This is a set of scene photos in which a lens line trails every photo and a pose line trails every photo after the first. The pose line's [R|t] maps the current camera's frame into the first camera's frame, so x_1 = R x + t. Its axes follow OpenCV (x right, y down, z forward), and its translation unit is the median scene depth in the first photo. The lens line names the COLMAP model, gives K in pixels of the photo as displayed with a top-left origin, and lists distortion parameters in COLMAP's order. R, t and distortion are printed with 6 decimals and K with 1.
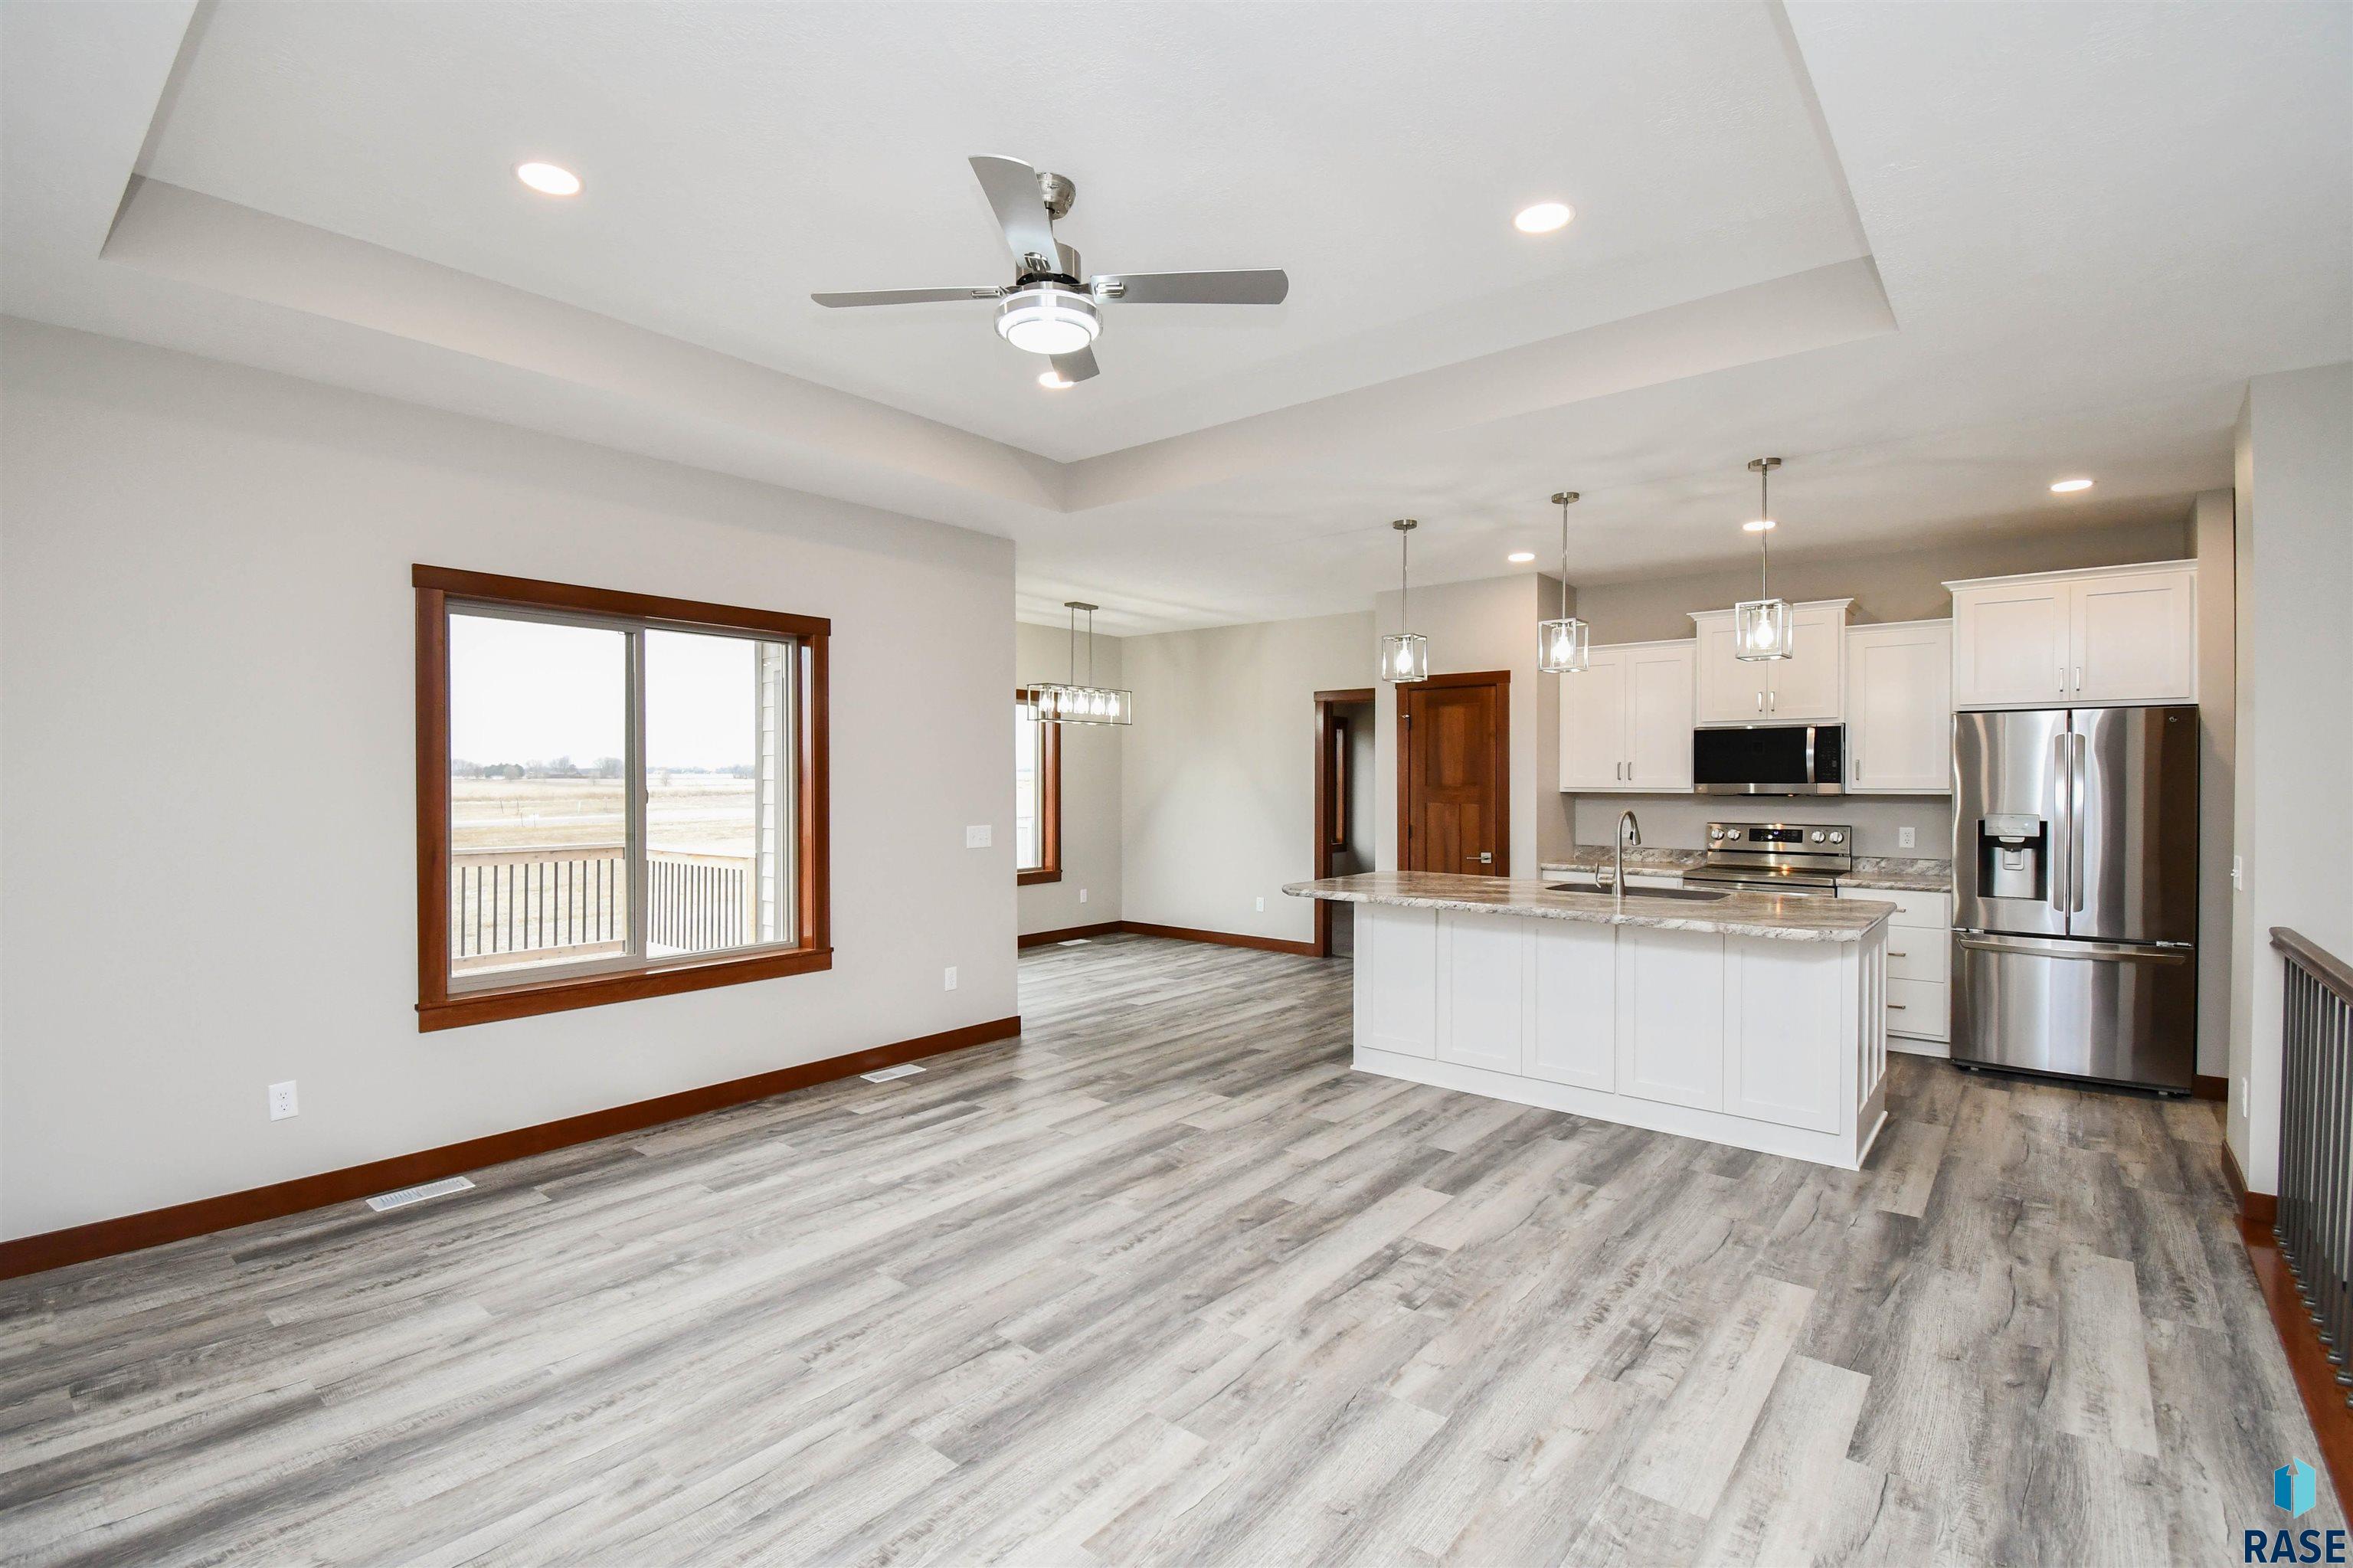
lens RADIAL K [[1056.2, 0, 1175.7], [0, 1056.2, 778.4], [0, 0, 1]] dist [0.014076, -0.021182]
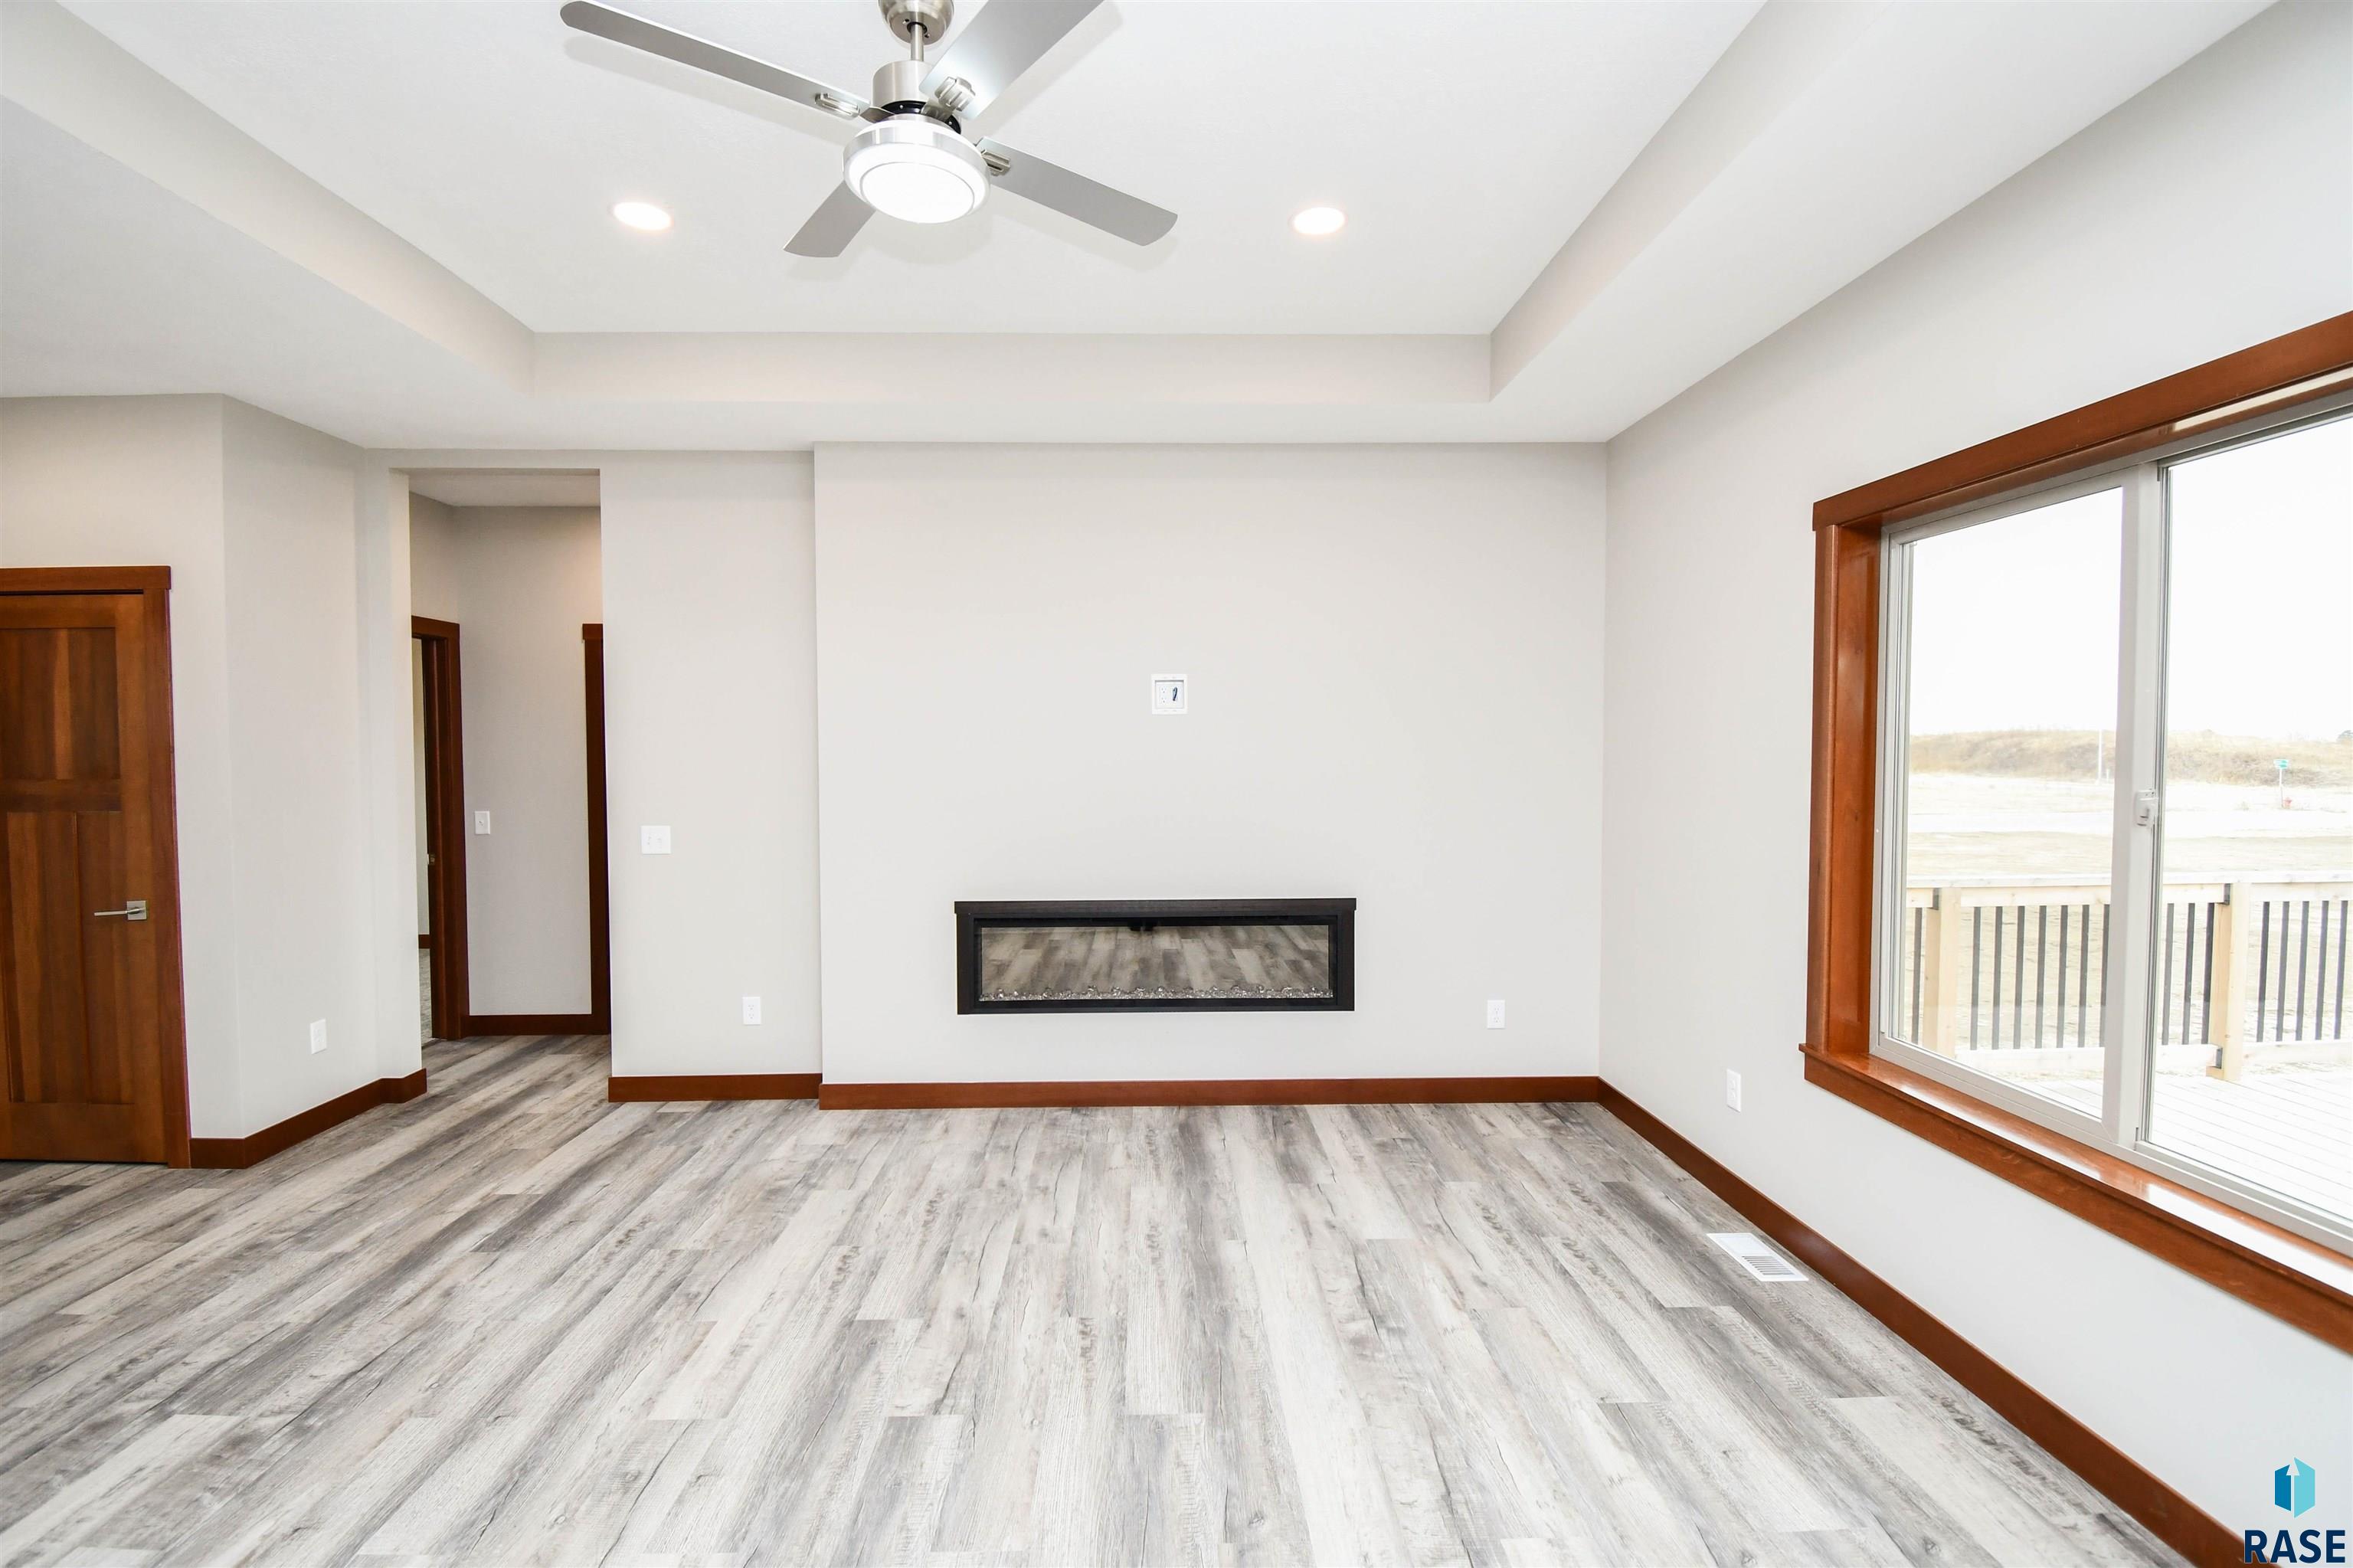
lens RADIAL K [[1056.2, 0, 1167.5], [0, 1056.2, 776.5], [0, 0, 1]] dist [0.014076, -0.021182]
pose [[-0.760200, 0.017924, -0.649441, 0.154893], [-0.000440, 0.999605, 0.028104, -0.014078], [0.649689, 0.021650, -0.759892, 1.067891]]
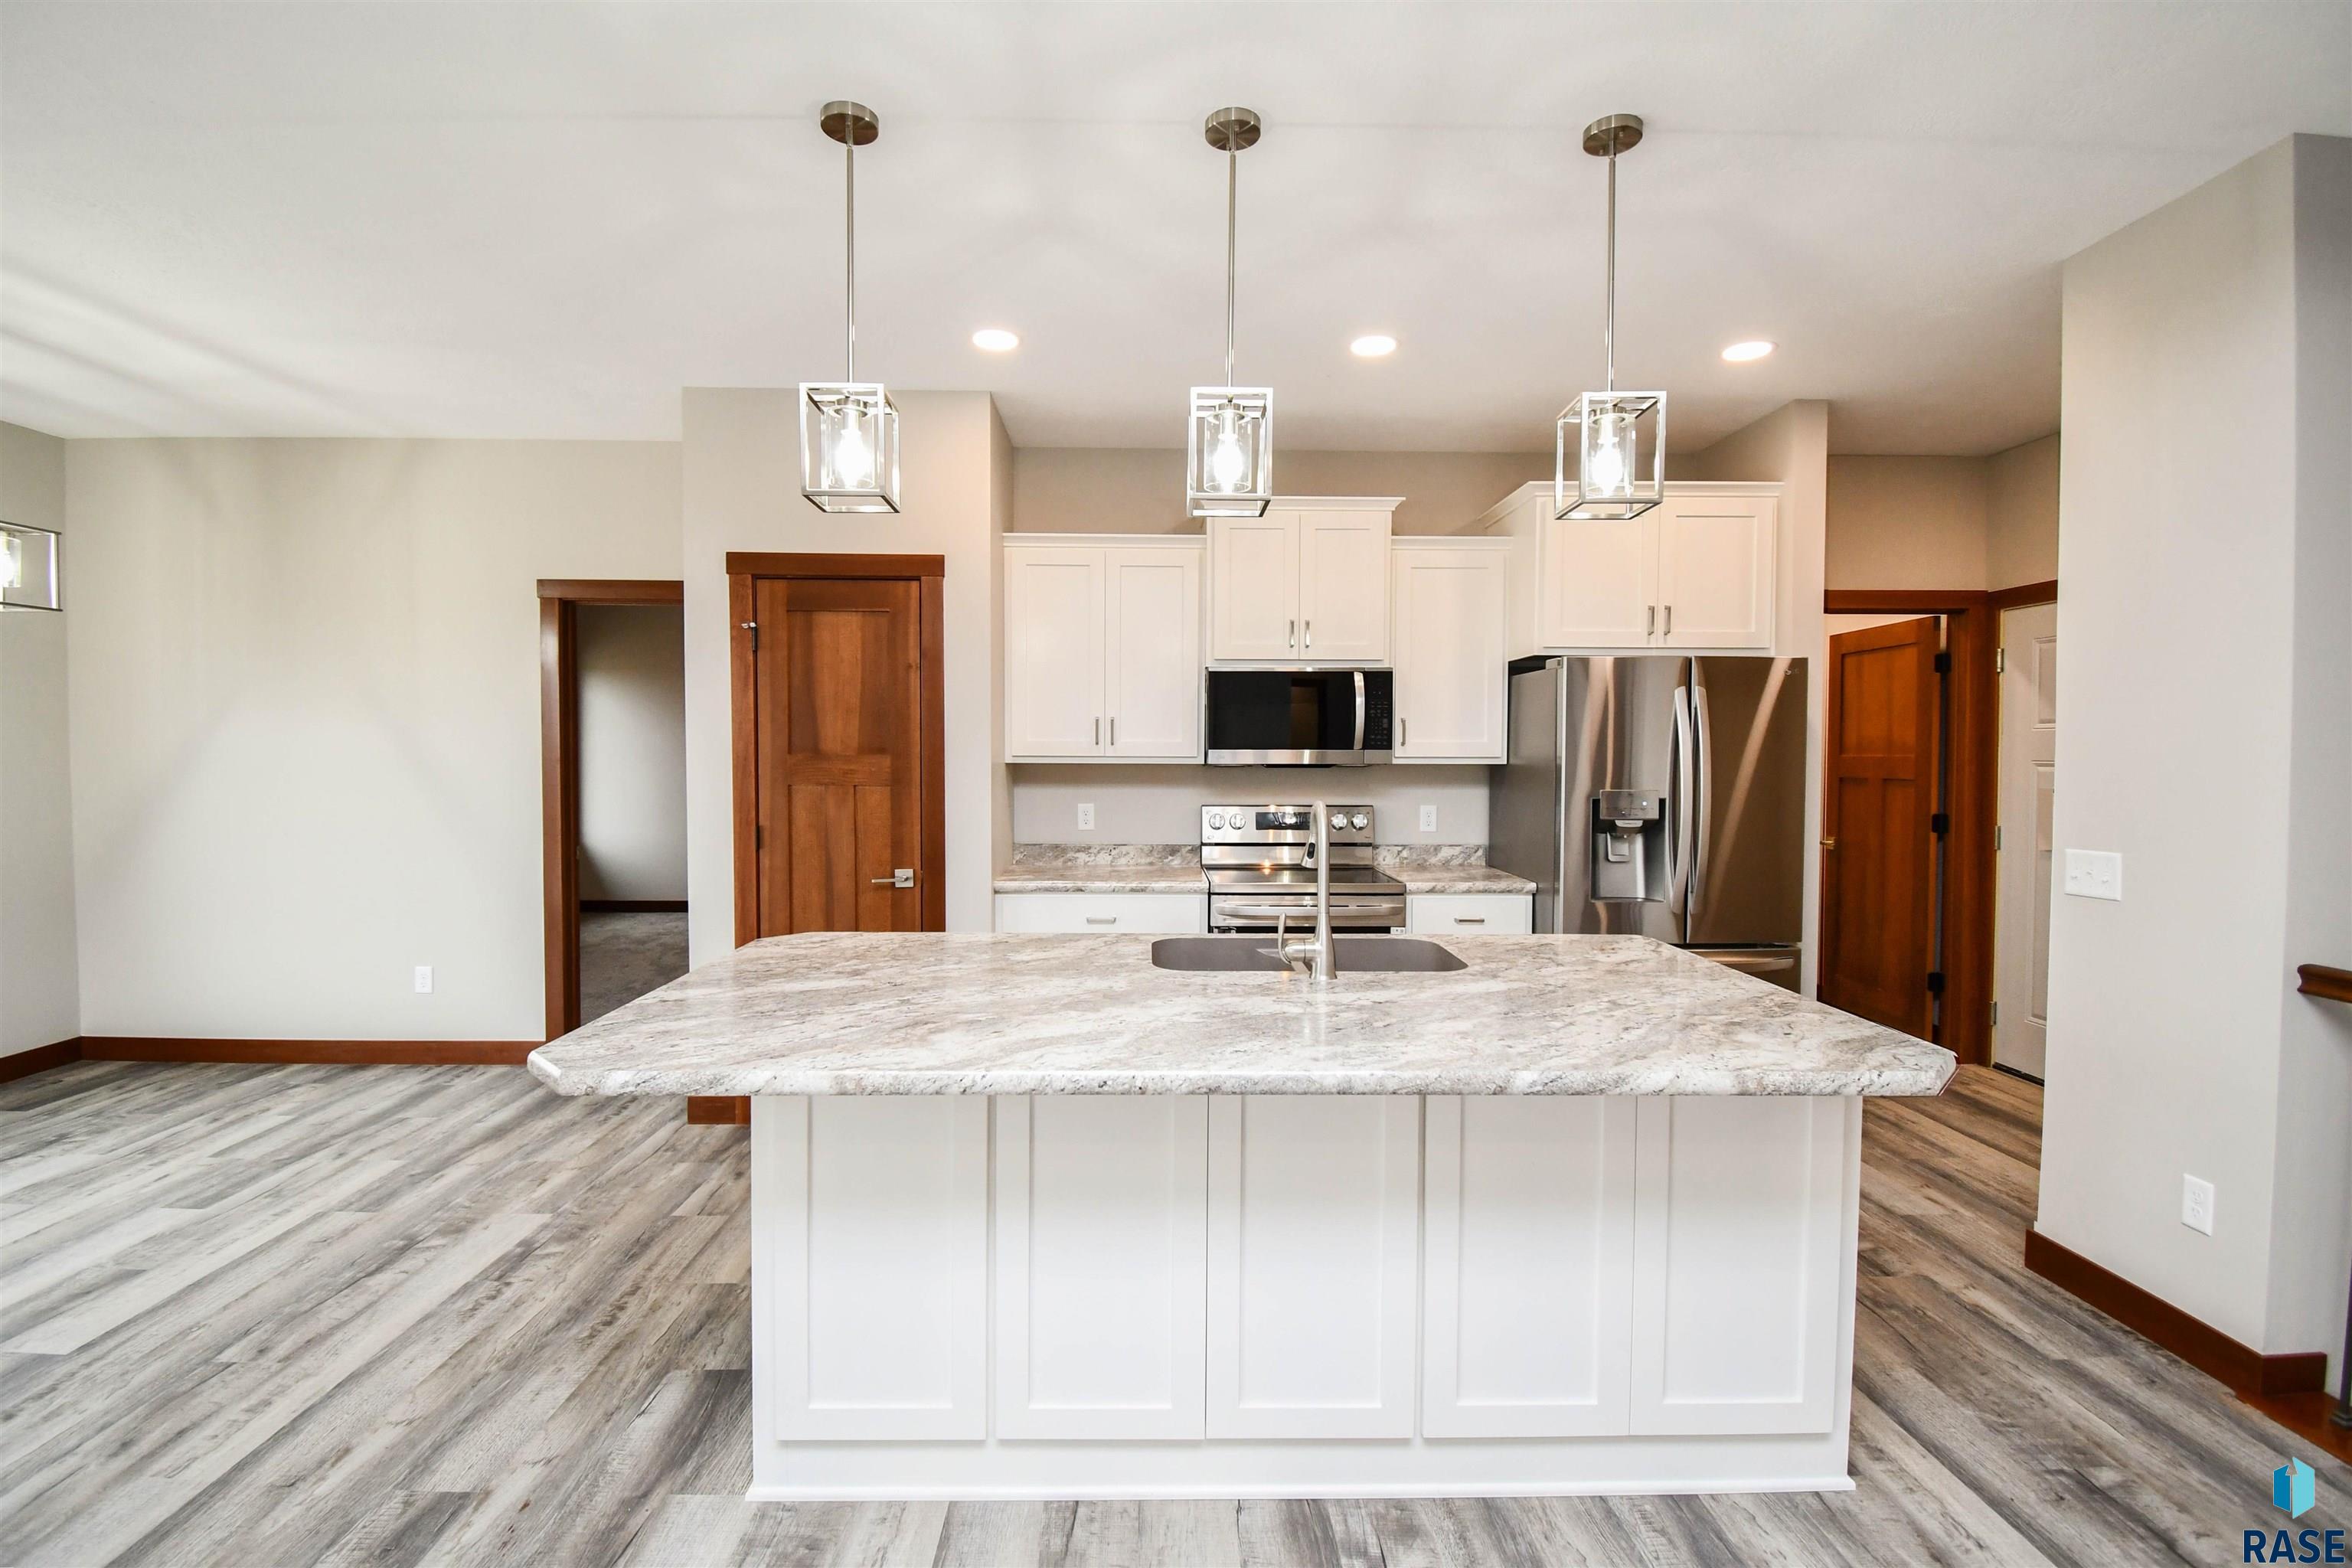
lens RADIAL K [[1055.7, 0, 1163.8], [0, 1055.7, 778.9], [0, 0, 1]] dist [0.014076, -0.021182]
pose [[0.763267, -0.017533, 0.645846, 0.045715], [-0.004093, 0.999480, 0.031970, 0.002800], [-0.646071, -0.027045, 0.762798, 0.729098]]
